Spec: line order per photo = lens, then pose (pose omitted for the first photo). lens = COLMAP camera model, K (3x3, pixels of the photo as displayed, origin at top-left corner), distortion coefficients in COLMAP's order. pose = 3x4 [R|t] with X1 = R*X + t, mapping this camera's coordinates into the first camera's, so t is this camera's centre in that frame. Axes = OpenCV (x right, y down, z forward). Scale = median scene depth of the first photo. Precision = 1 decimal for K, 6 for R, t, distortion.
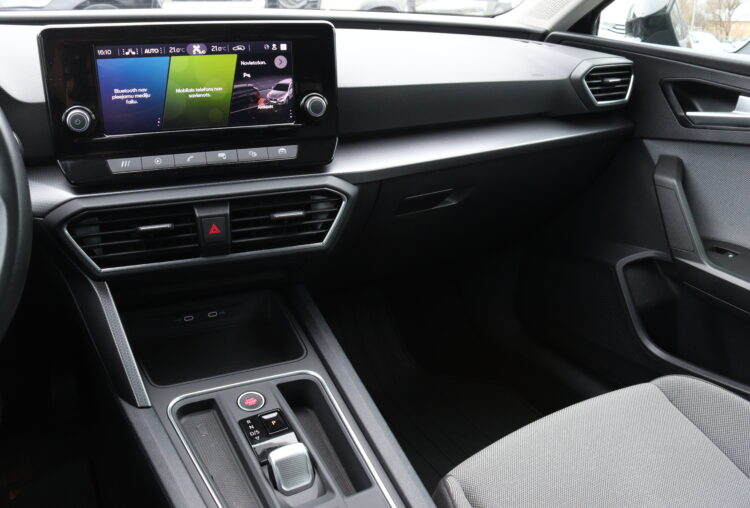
lens RADIAL K [[626.8, 0, 379.2], [0, 626.8, 245.9], [0, 0, 1]] dist [-0.154032, 0.105392]
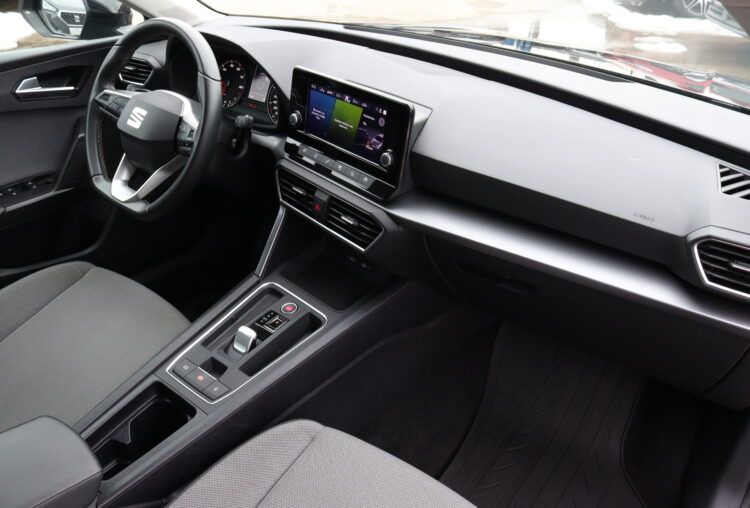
lens RADIAL K [[626.8, 0, 371.1], [0, 626.8, 238.4], [0, 0, 1]] dist [-0.154032, 0.105392]
pose [[0.347879, 0.442600, -0.826490, 1.165401], [-0.378110, 0.872914, 0.308309, -0.508572], [0.857912, 0.205250, 0.471020, 0.362317]]
